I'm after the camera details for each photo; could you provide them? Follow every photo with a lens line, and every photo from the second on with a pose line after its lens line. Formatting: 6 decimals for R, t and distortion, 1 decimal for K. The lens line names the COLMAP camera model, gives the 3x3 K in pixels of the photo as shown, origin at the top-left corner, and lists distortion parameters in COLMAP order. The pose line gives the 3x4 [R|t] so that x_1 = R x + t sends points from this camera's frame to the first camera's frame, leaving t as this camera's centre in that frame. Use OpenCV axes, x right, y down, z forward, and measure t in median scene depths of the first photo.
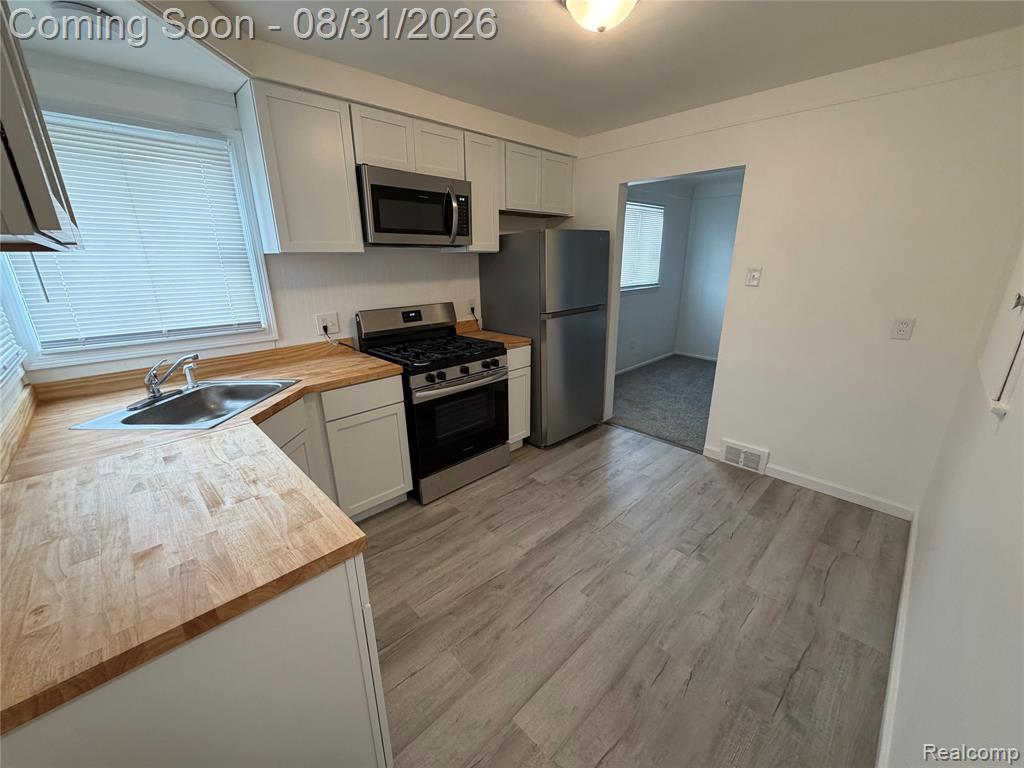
lens RADIAL K [[408.3, 0, 509.8], [0, 408.3, 384.9], [0, 0, 1]] dist [-0.000485, -0.000447]
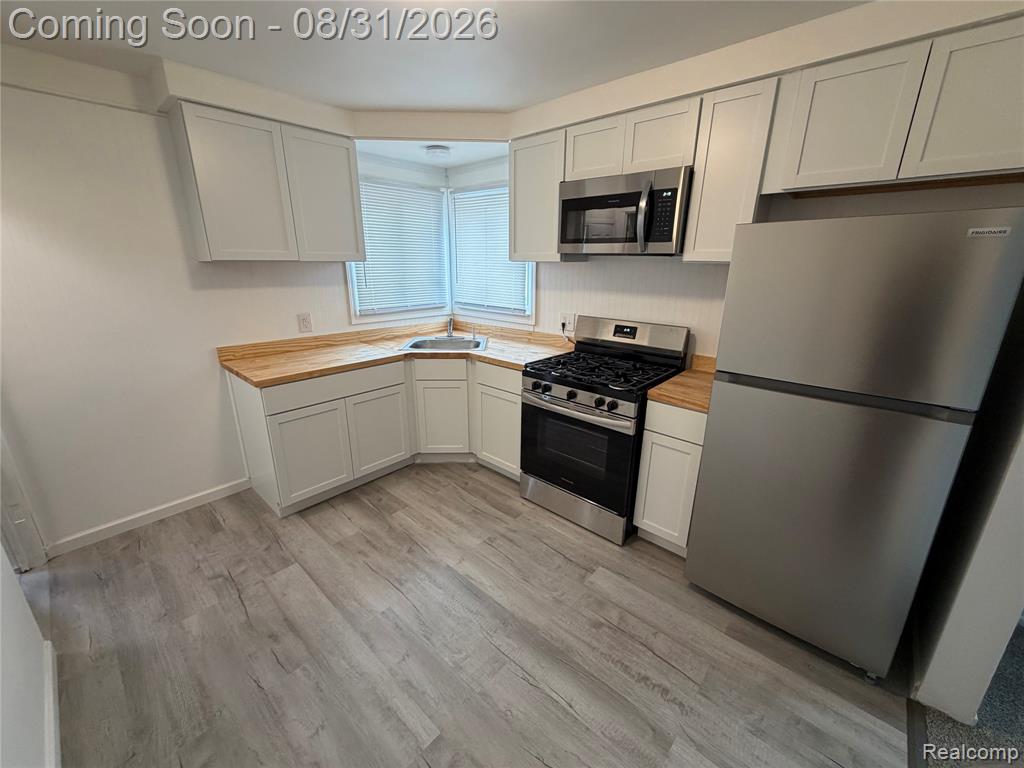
lens RADIAL K [[408.3, 0, 509.0], [0, 408.3, 385.0], [0, 0, 1]] dist [-0.000485, -0.000447]
pose [[0.062525, 0.301670, -0.951360, 0.782799], [-0.304544, 0.913530, 0.269659, -0.274701], [0.950444, 0.272871, 0.148991, 0.792012]]
